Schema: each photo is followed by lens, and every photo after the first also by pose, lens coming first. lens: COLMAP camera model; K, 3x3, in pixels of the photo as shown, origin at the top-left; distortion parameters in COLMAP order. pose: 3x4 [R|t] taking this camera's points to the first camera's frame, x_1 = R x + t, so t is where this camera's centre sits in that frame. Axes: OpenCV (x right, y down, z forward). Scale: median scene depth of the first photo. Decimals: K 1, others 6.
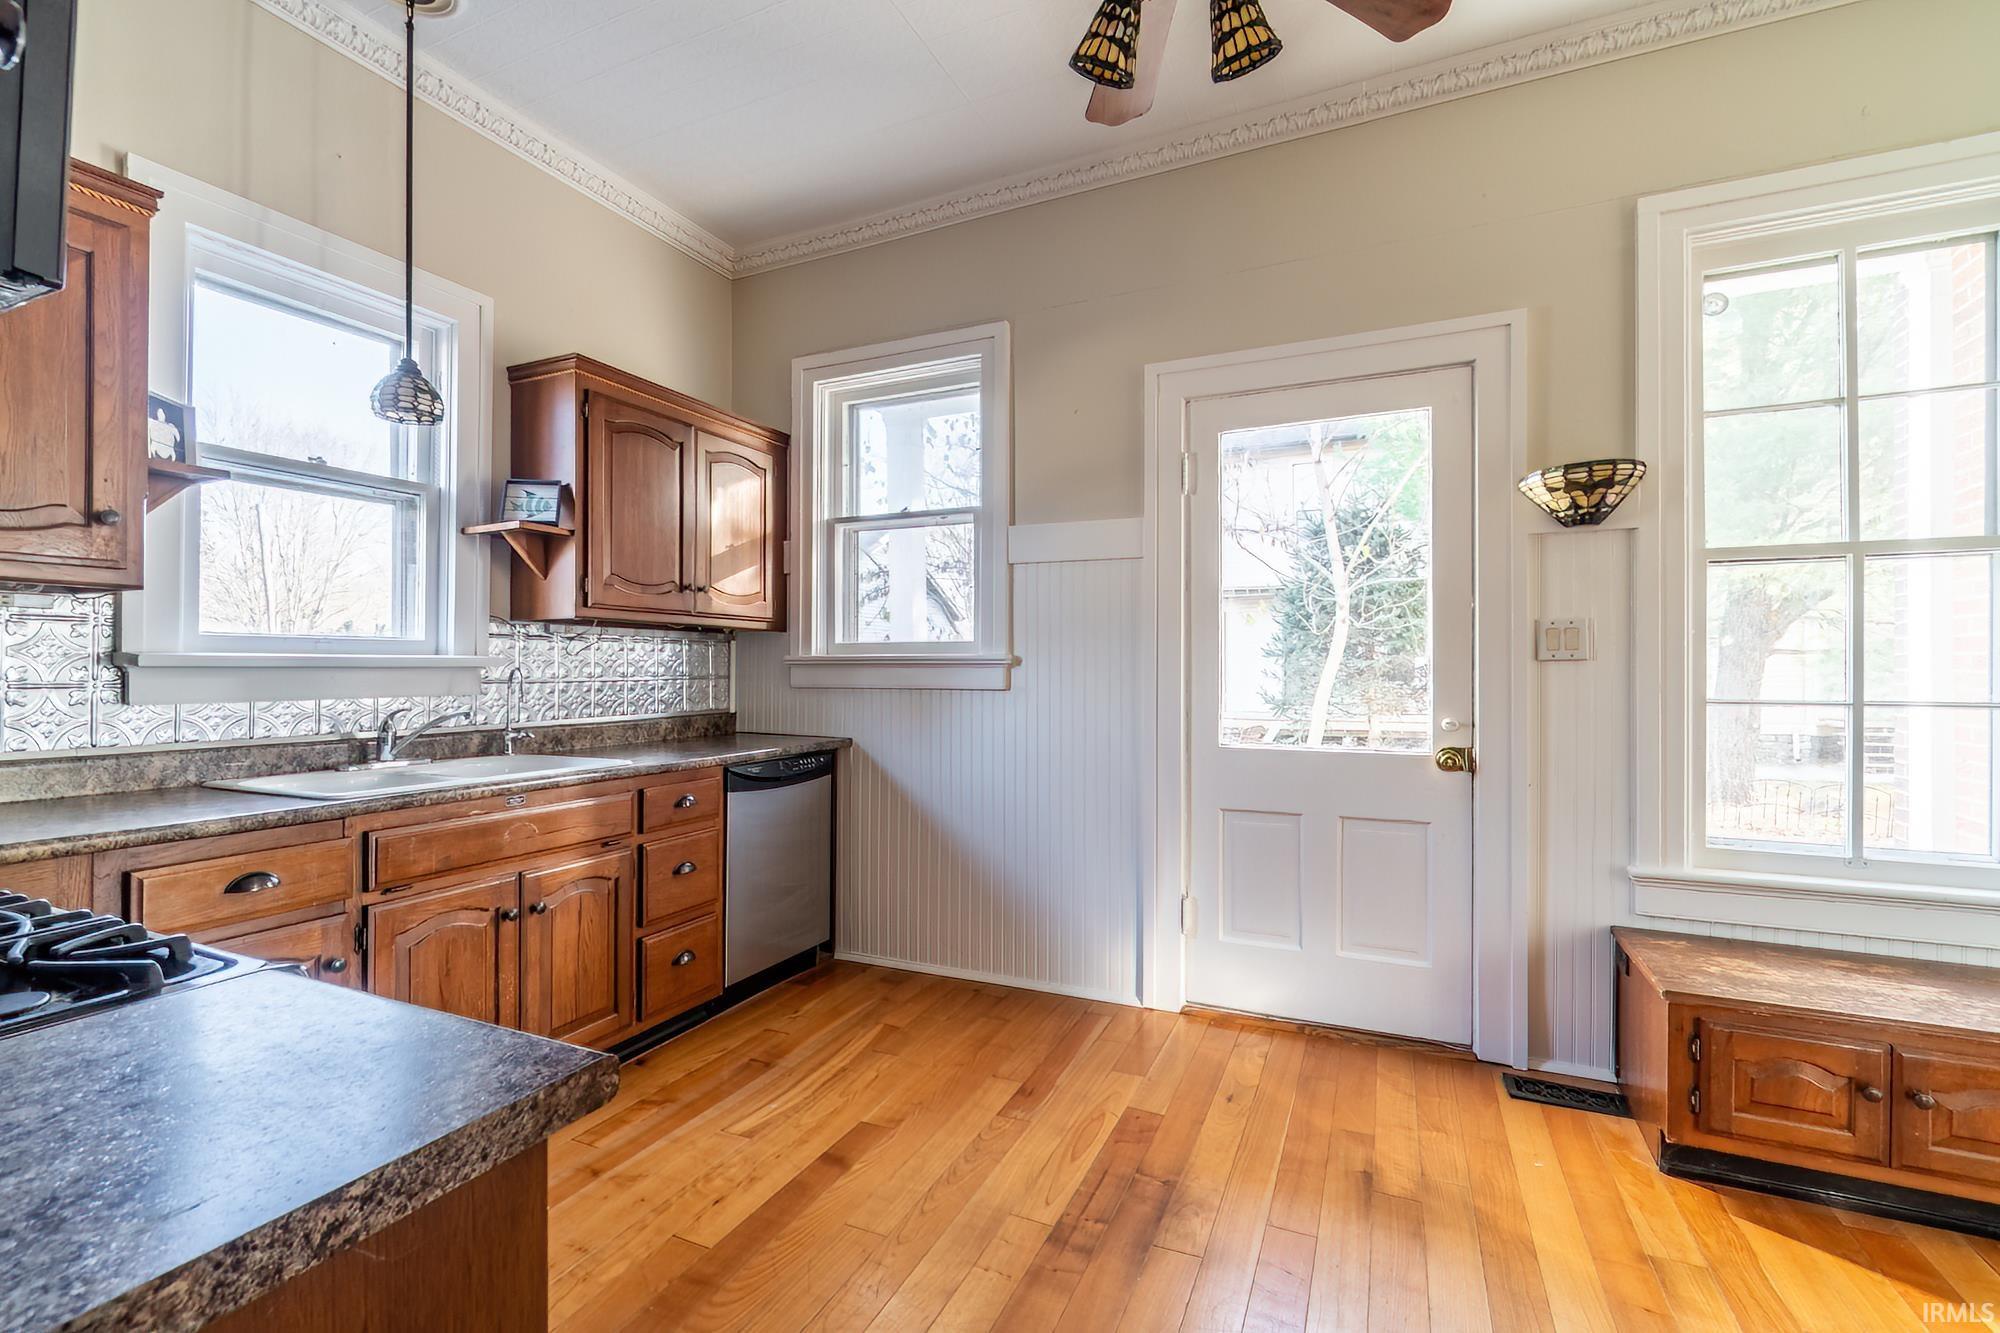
lens RADIAL K [[875.9, 0, 987.8], [0, 875.9, 664.5], [0, 0, 1]] dist [-0.004213, -0.000169]
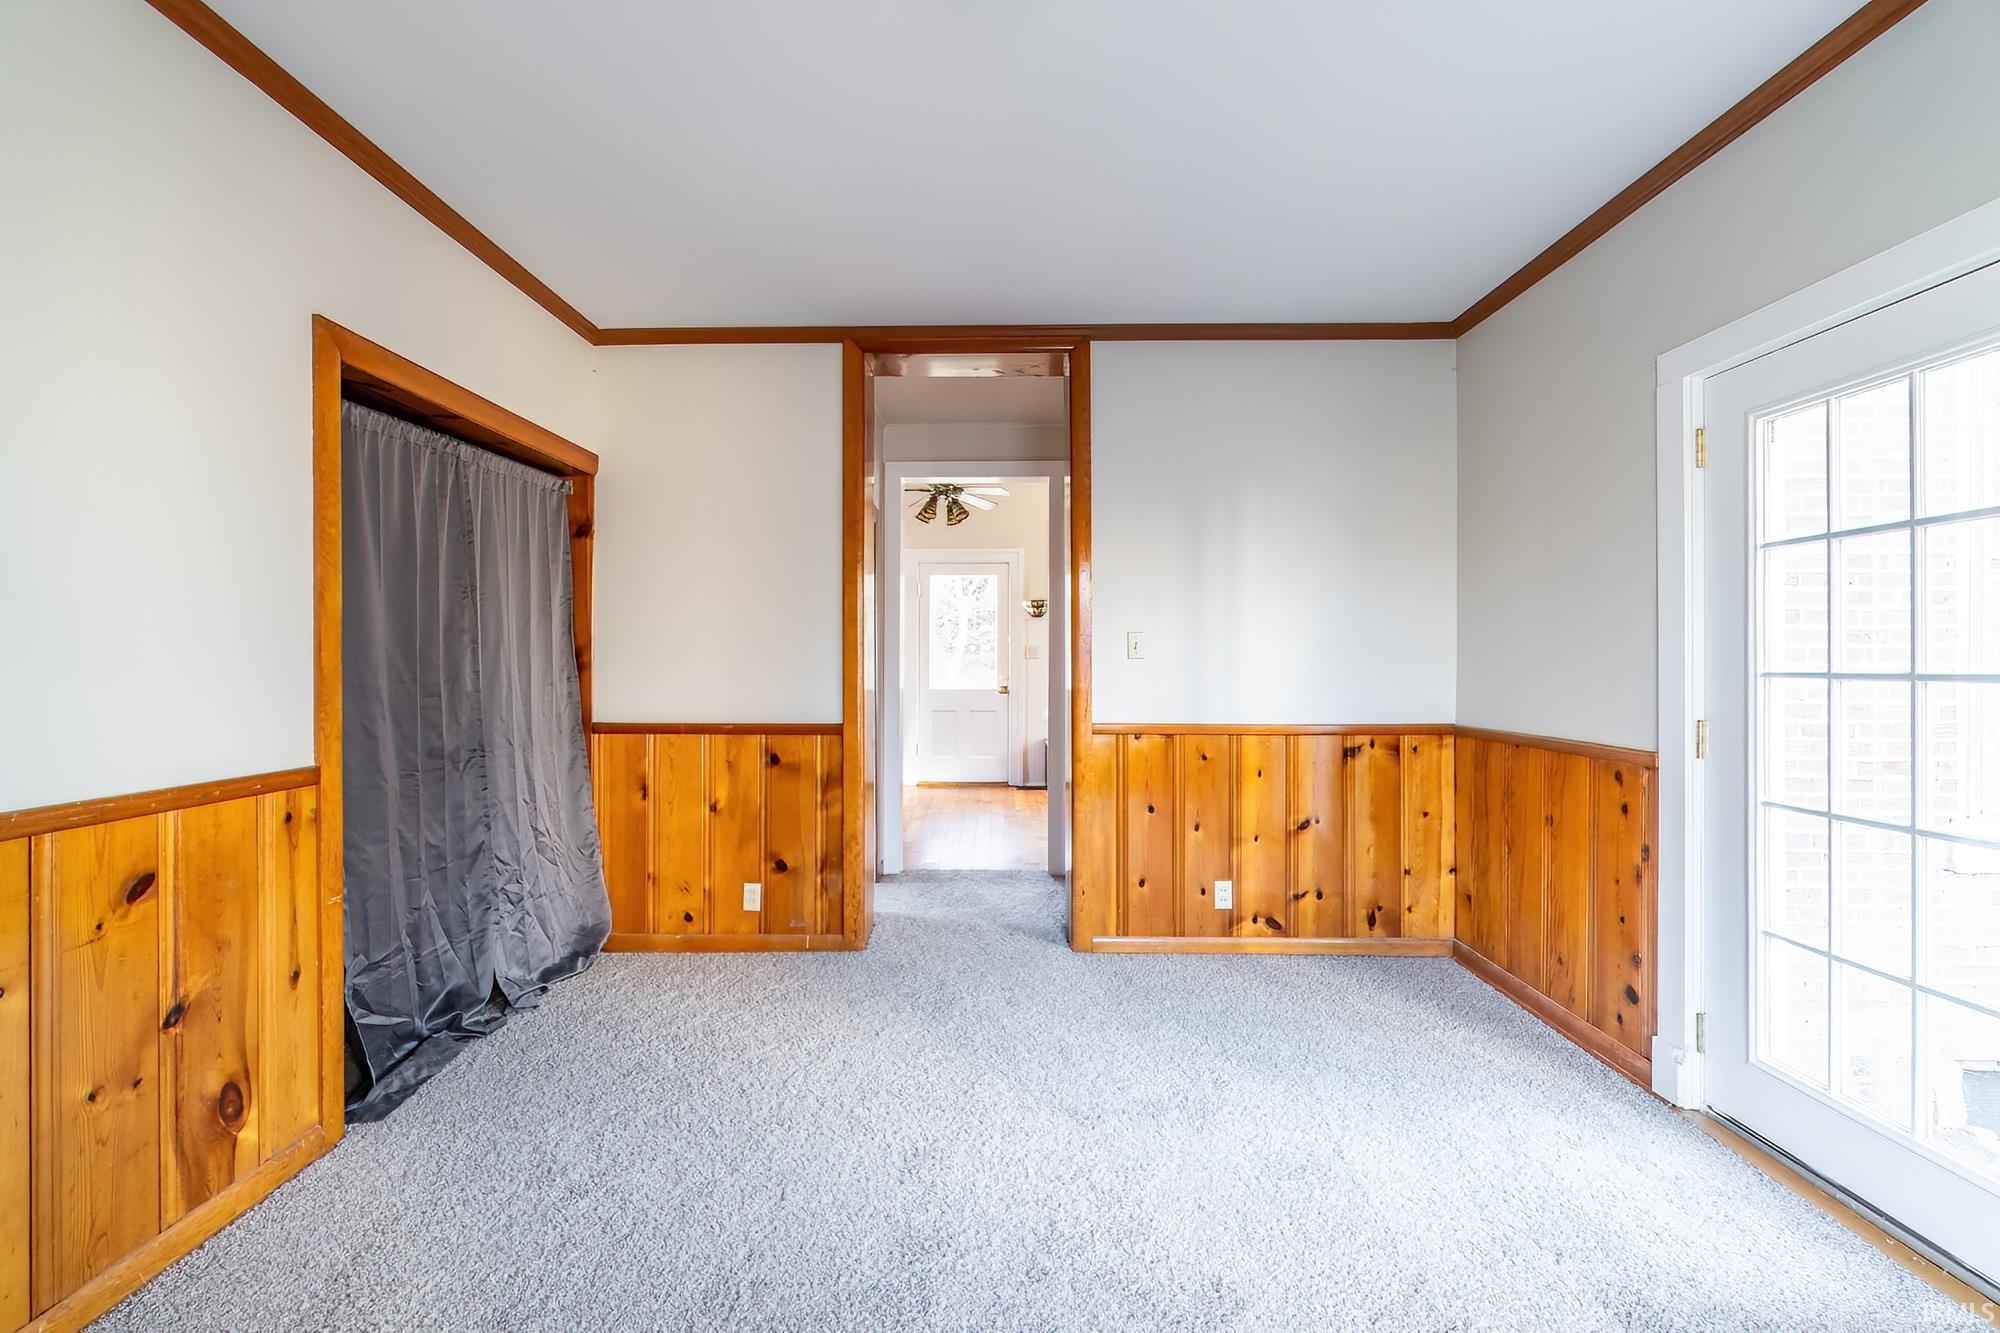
lens RADIAL K [[875.9, 0, 987.8], [0, 875.9, 664.5], [0, 0, 1]] dist [-0.004213, -0.000169]
pose [[0.911895, 0.000733, 0.410423, -0.807138], [-0.004482, 0.999957, 0.008172, -0.005374], [-0.410400, -0.009291, 0.911858, -1.846821]]
